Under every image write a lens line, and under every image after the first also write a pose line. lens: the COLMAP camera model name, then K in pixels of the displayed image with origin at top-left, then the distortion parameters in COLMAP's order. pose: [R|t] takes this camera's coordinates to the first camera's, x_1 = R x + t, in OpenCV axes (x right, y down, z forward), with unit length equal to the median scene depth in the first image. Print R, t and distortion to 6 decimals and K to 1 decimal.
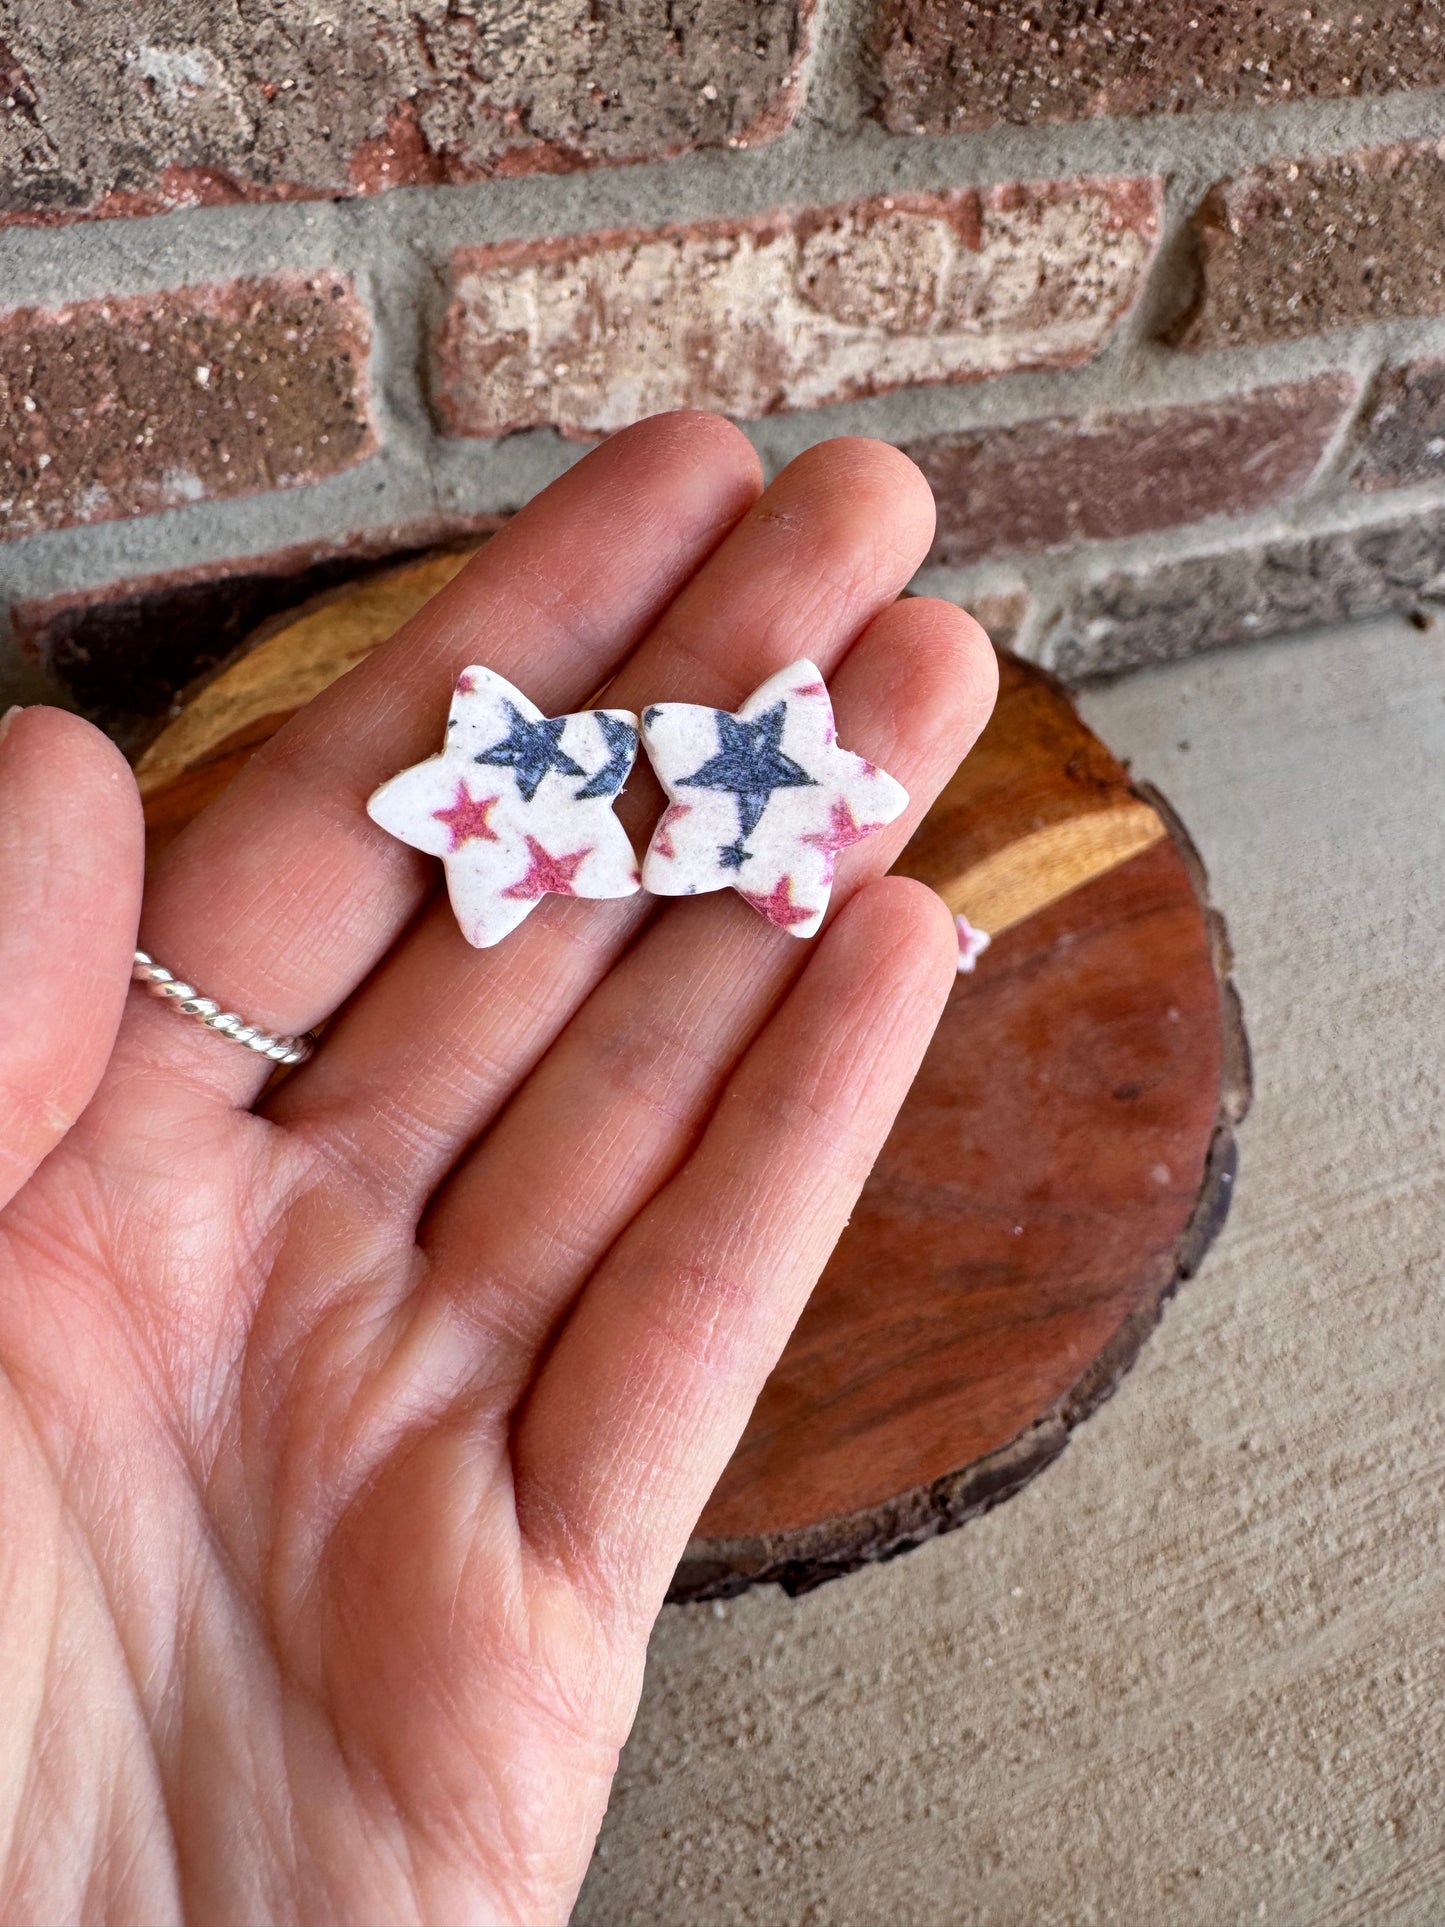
lens RADIAL K [[1378.8, 0, 718.7], [0, 1378.8, 879.9], [0, 0, 1]] dist [-0.010820, 0.003805]
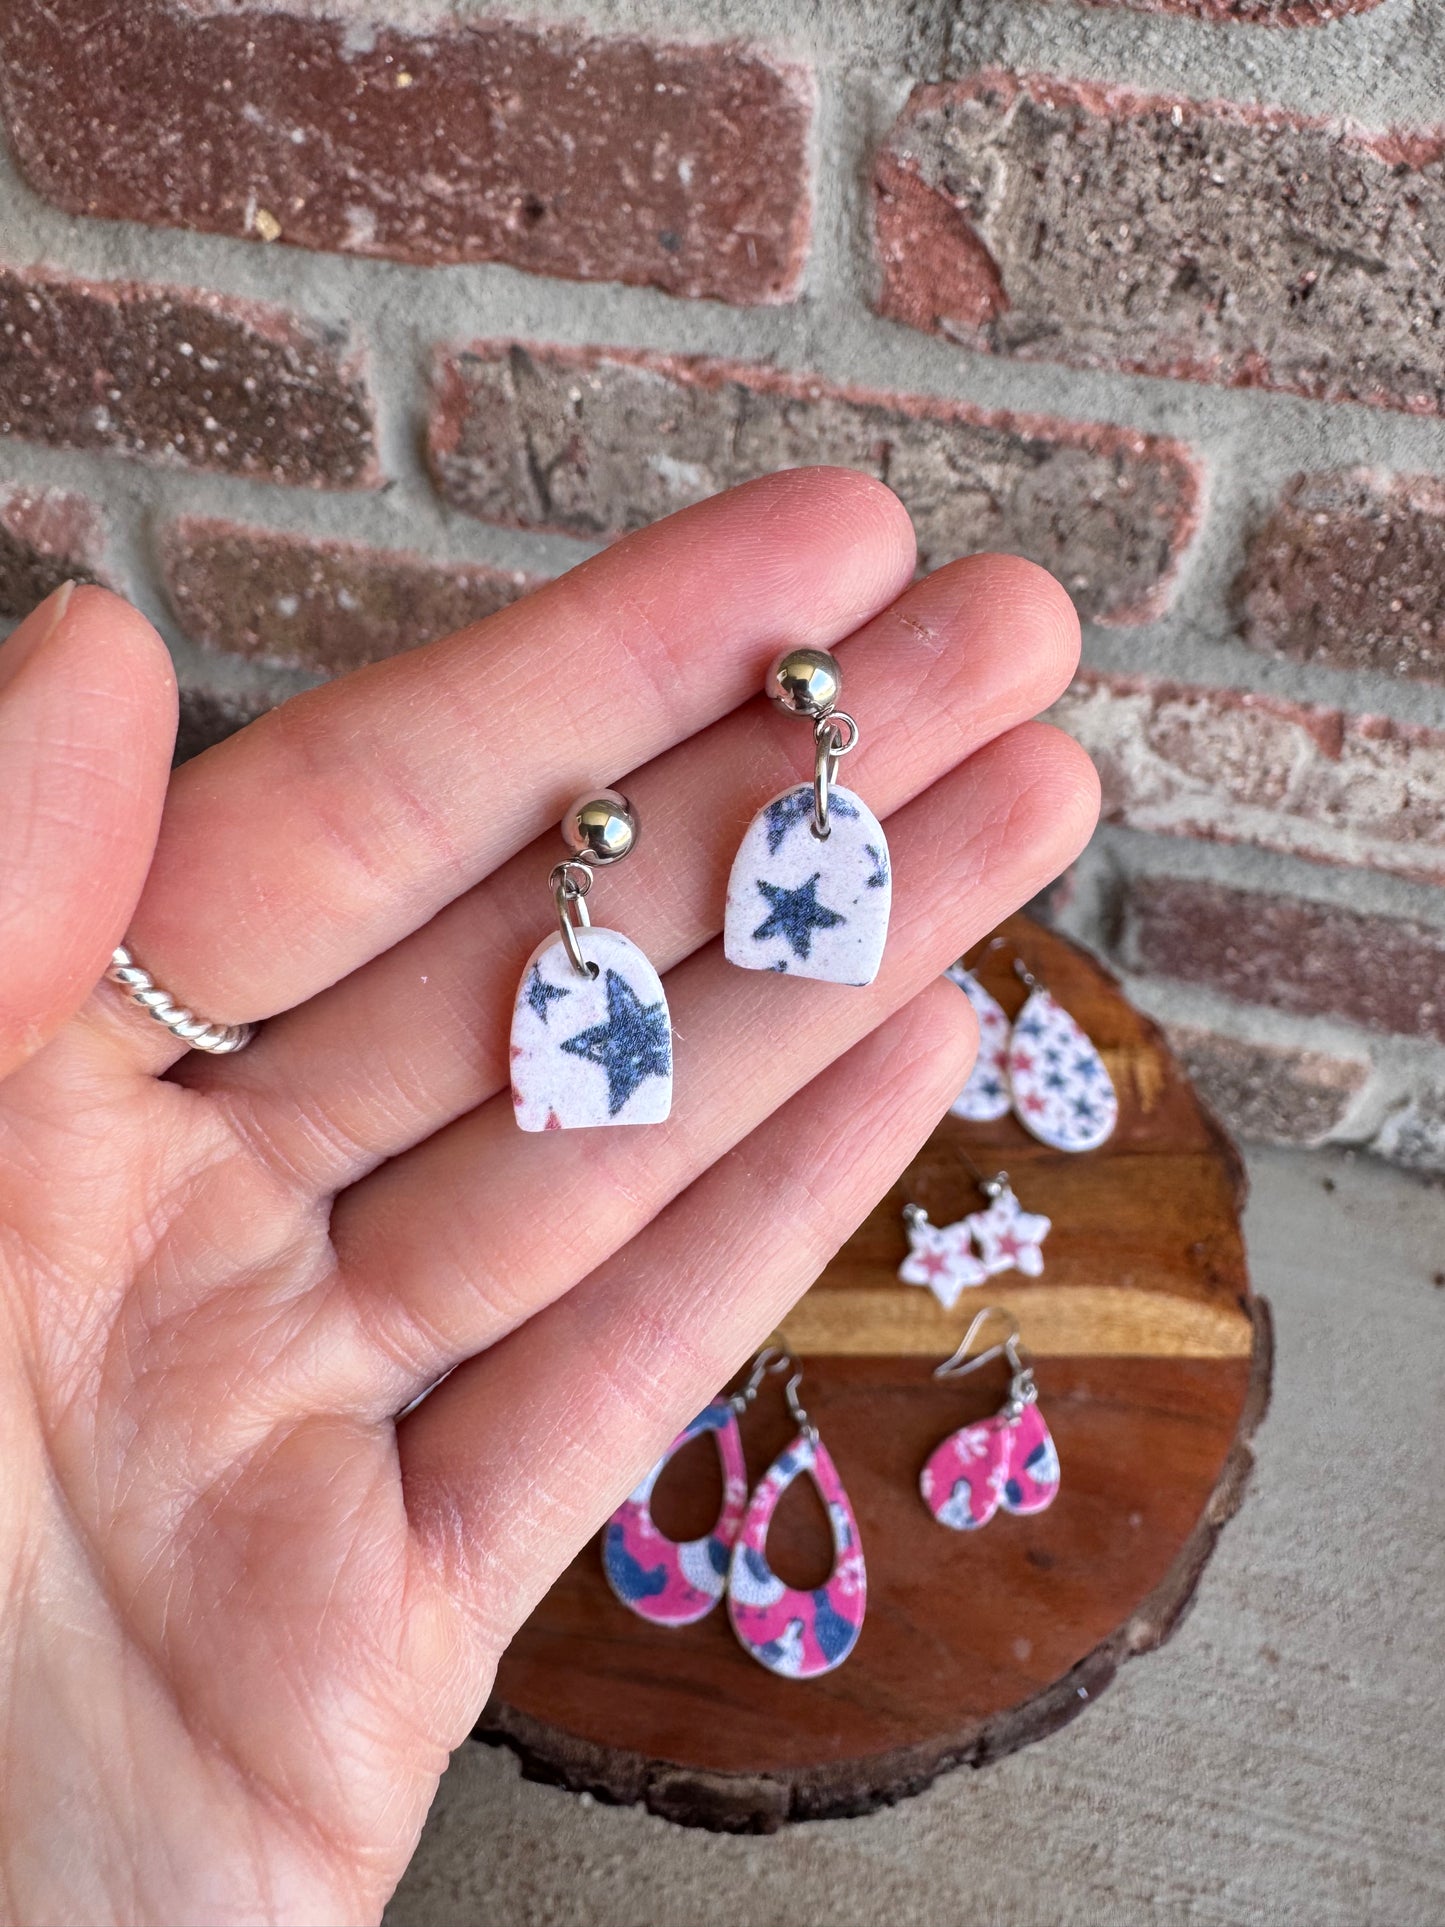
lens RADIAL K [[1383.4, 0, 719.6], [0, 1383.4, 814.4], [0, 0, 1]] dist [-0.008739, 0.001054]
pose [[0.826098, 0.365120, -0.429242, 0.296848], [-0.432059, 0.899392, -0.066481, -0.156522], [0.361783, 0.240378, 0.900739, -0.143328]]
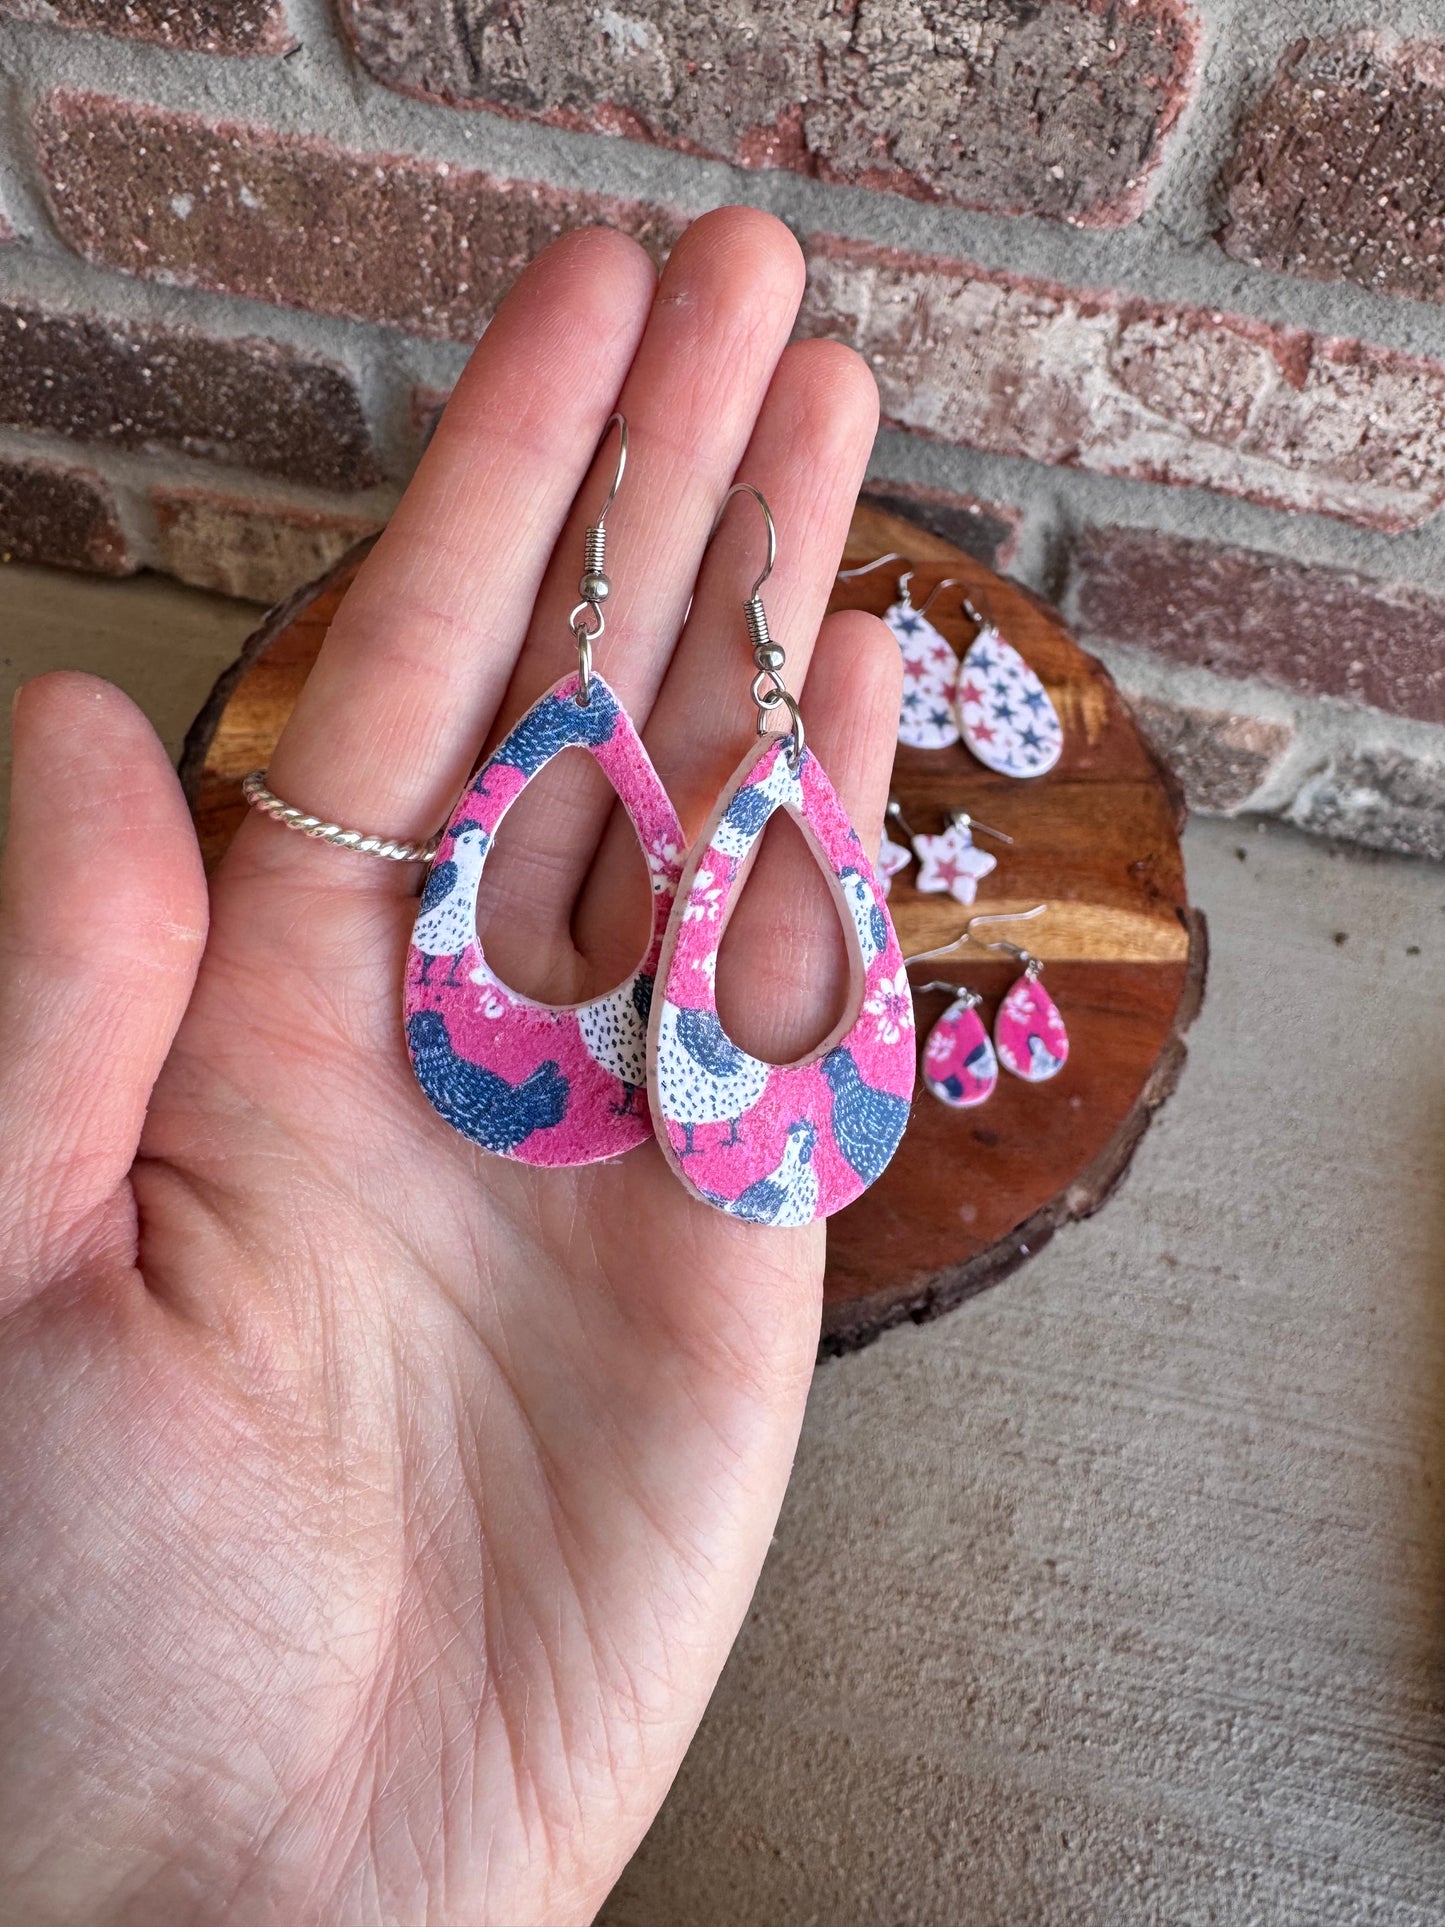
lens RADIAL K [[1375.8, 0, 721.4], [0, 1375.8, 818.7], [0, 0, 1]] dist [-0.008815, 0.003199]
pose [[0.852011, 0.430127, -0.298444, 0.293316], [-0.436148, 0.898495, 0.049806, -0.029488], [0.289573, 0.087731, 0.953127, -0.096574]]
